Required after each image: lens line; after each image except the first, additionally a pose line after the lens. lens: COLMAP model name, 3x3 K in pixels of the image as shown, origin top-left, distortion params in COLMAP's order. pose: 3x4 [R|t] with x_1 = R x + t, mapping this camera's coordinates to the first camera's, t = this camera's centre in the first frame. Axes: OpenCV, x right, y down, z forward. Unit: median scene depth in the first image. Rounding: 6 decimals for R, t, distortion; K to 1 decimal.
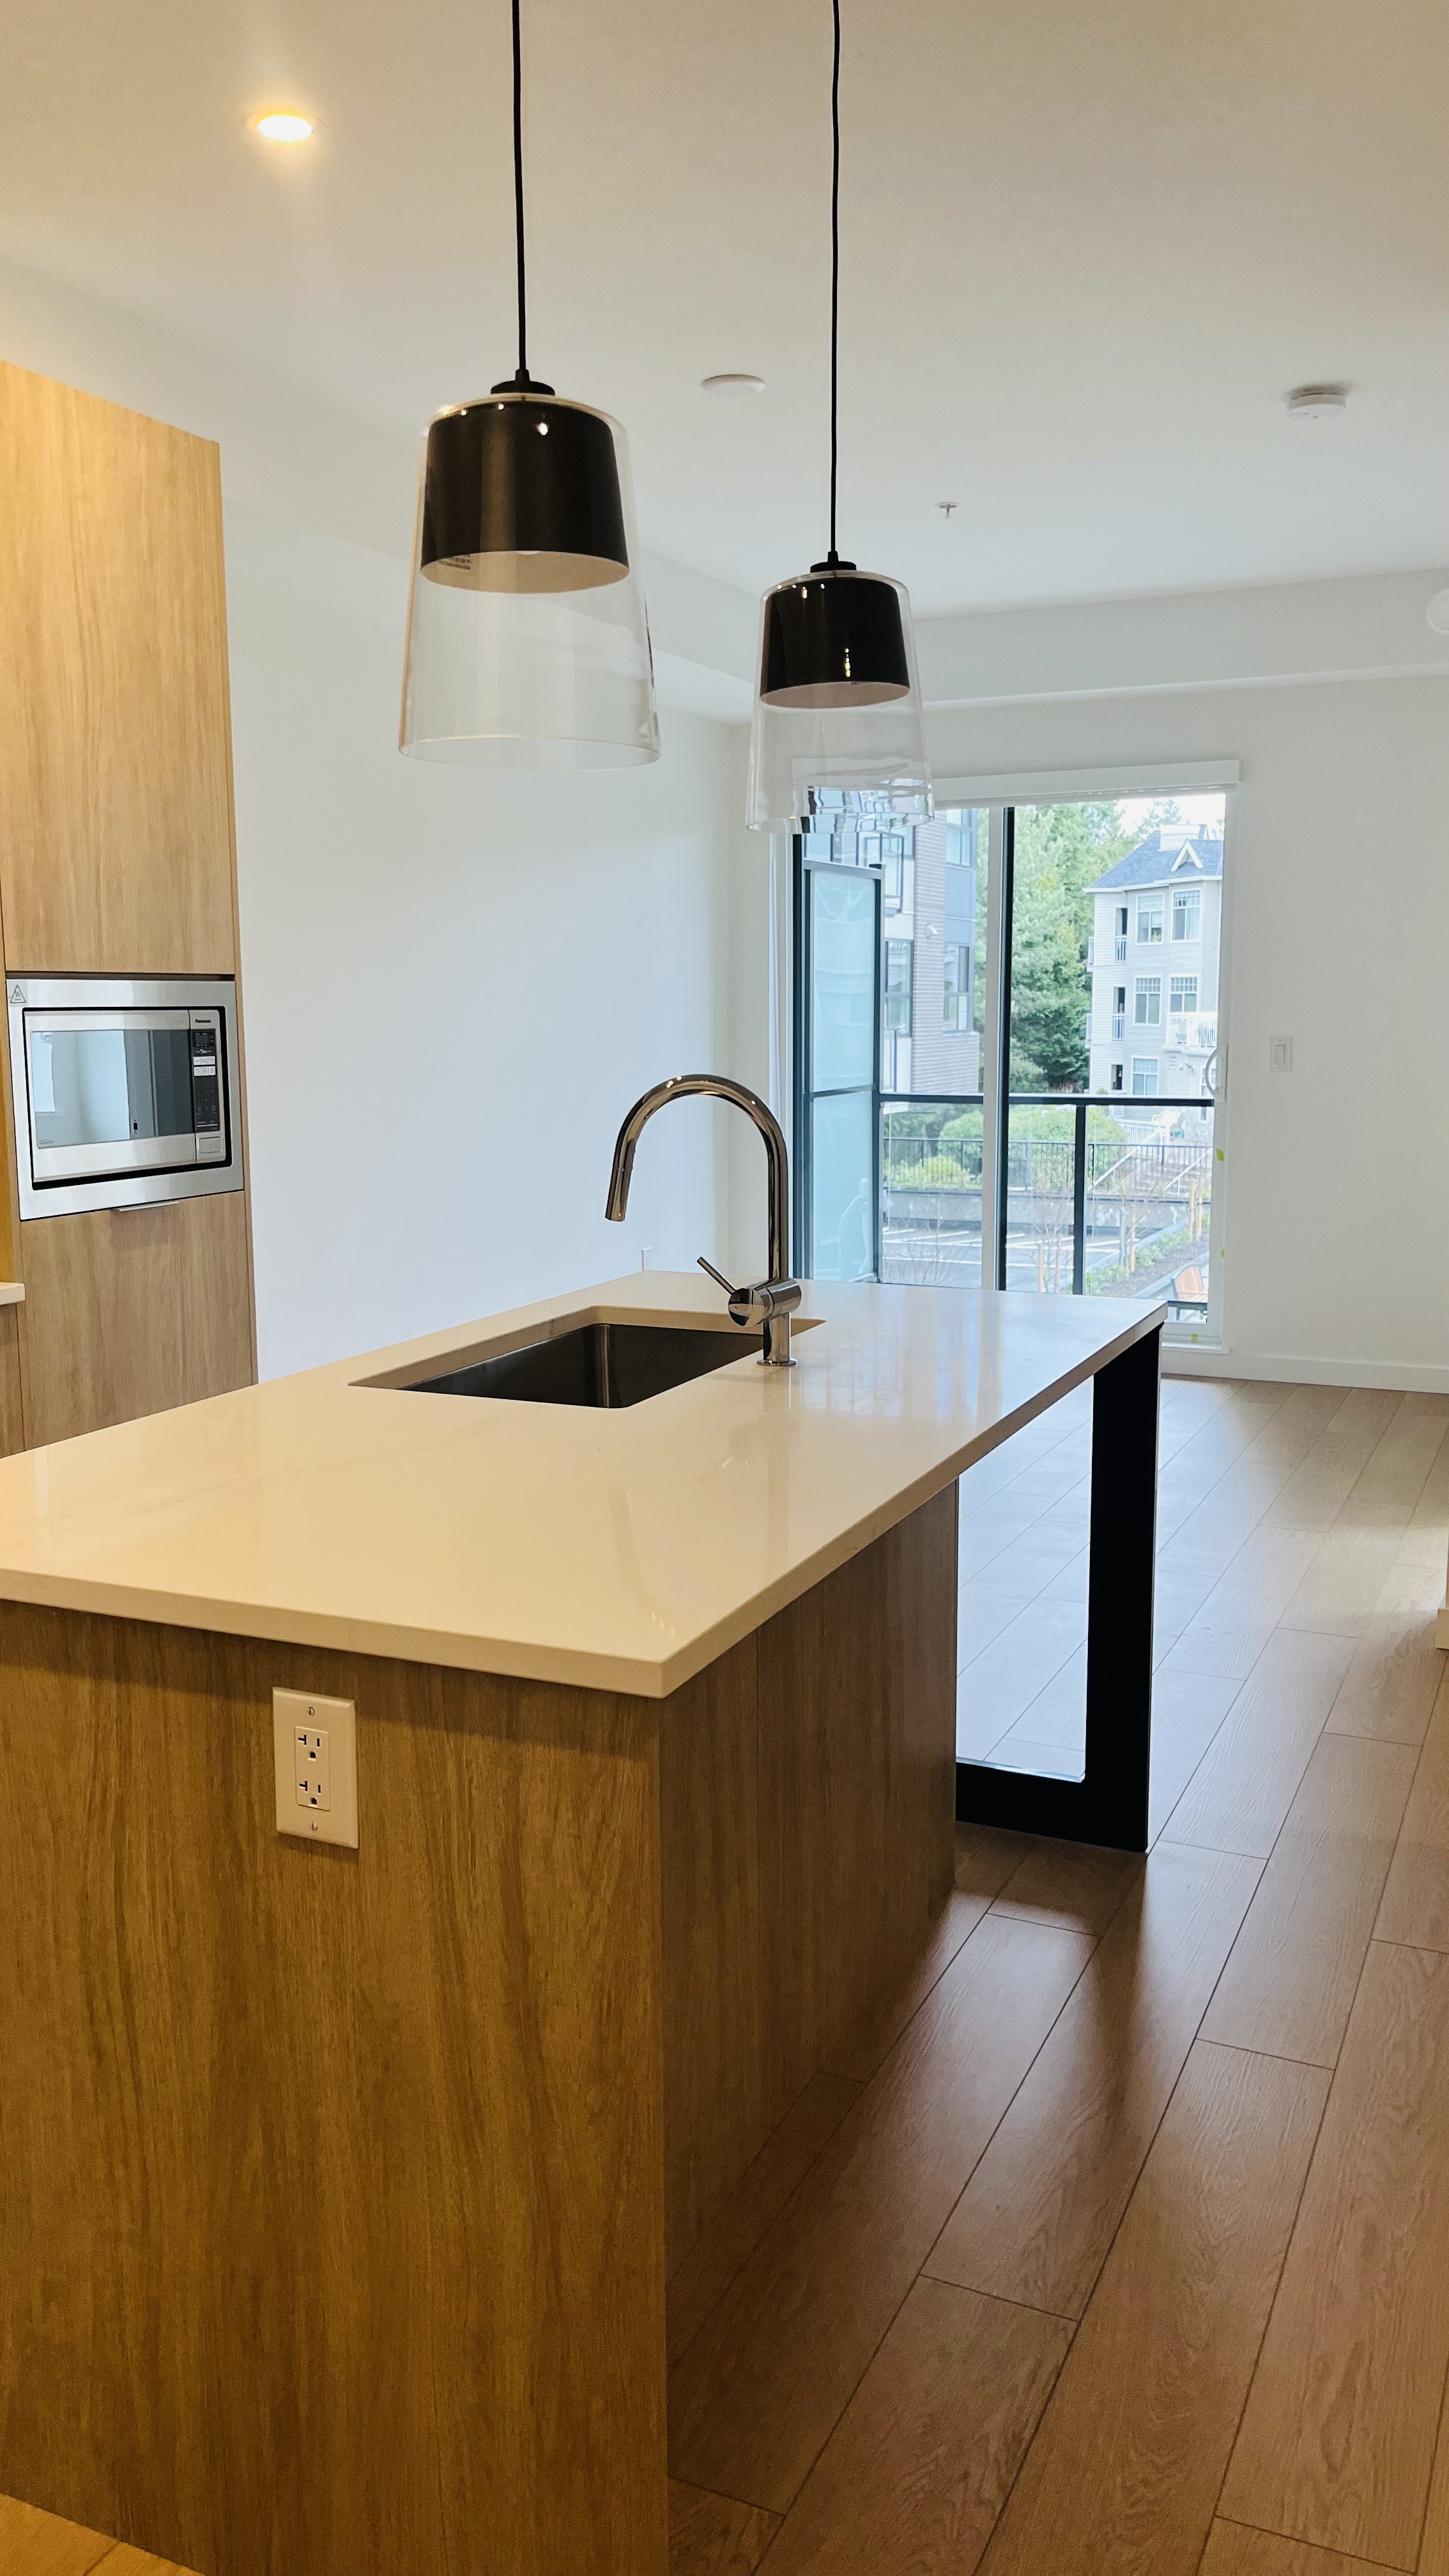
lens RADIAL K [[1976.2, 0, 724.5], [0, 1976.2, 1288.0], [0, 0, 1]] dist [0.027343, -0.001107]
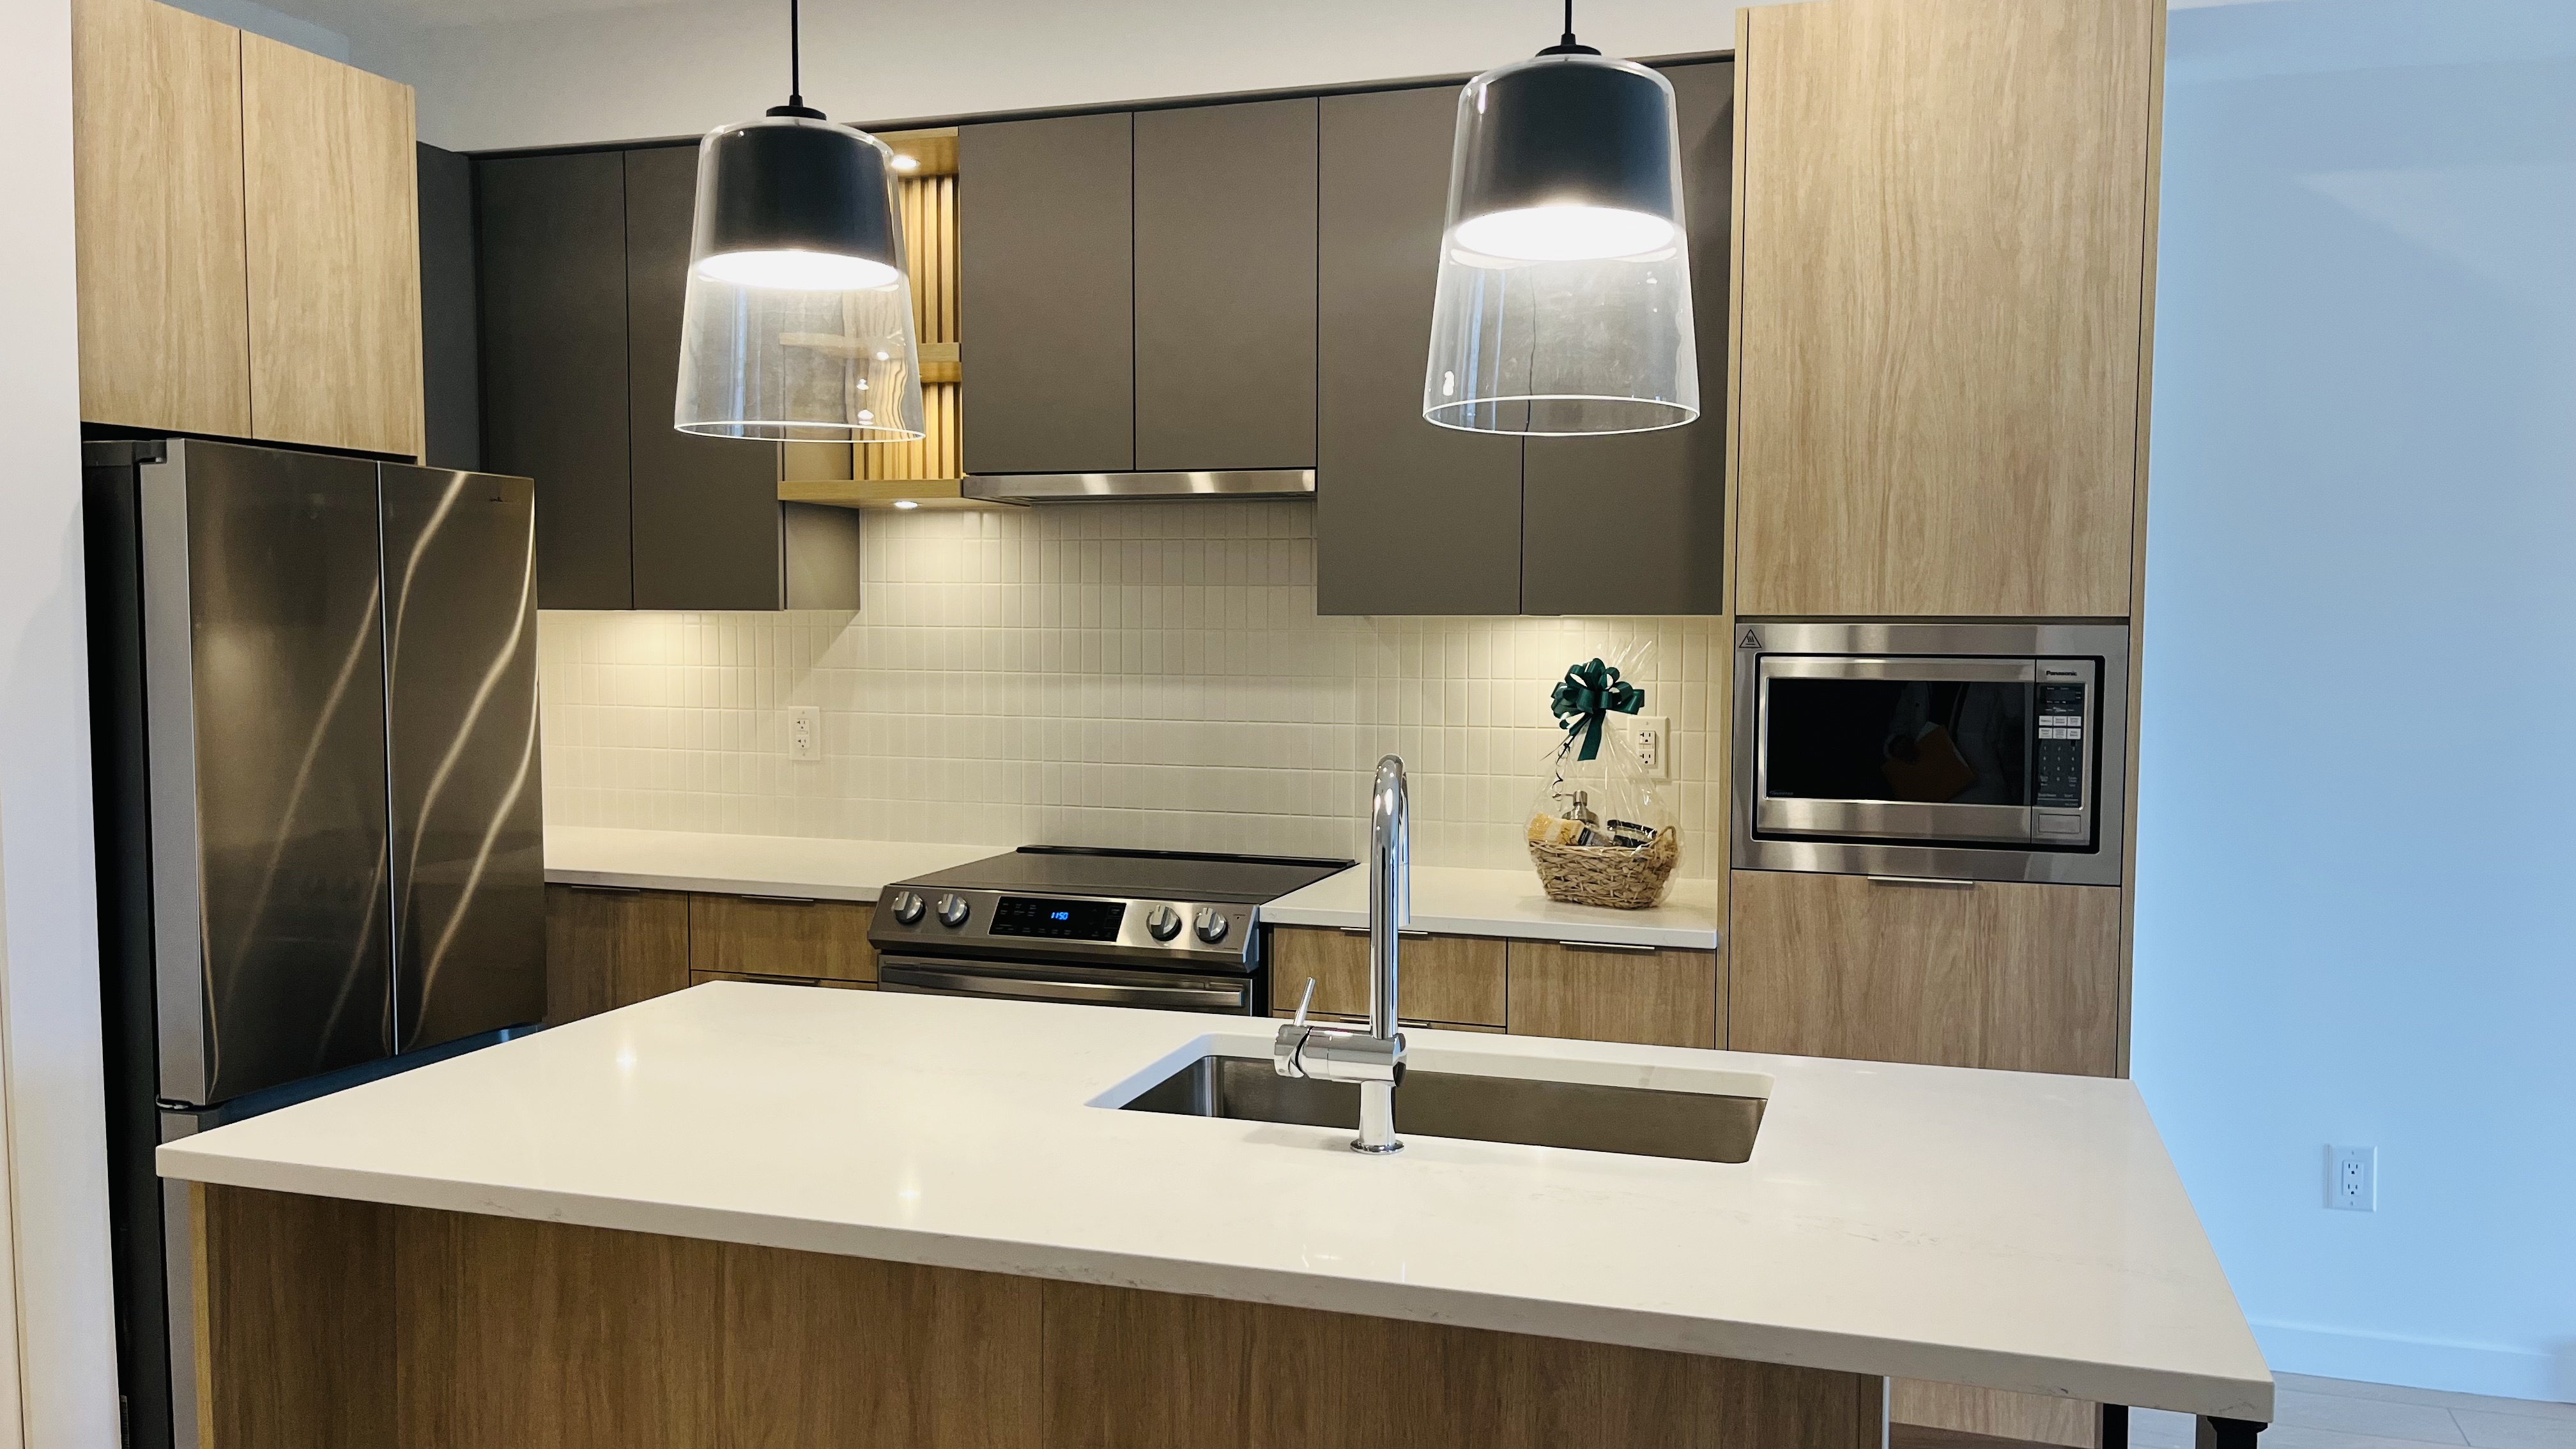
lens RADIAL K [[1976.2, 0, 1301.0], [0, 1976.2, 740.3], [0, 0, 1]] dist [0.027343, -0.001107]
pose [[0.099484, 0.070120, -0.992565, 0.539834], [-0.152394, 0.986819, 0.054440, -0.106937], [0.983300, 0.145845, 0.108859, 0.620949]]
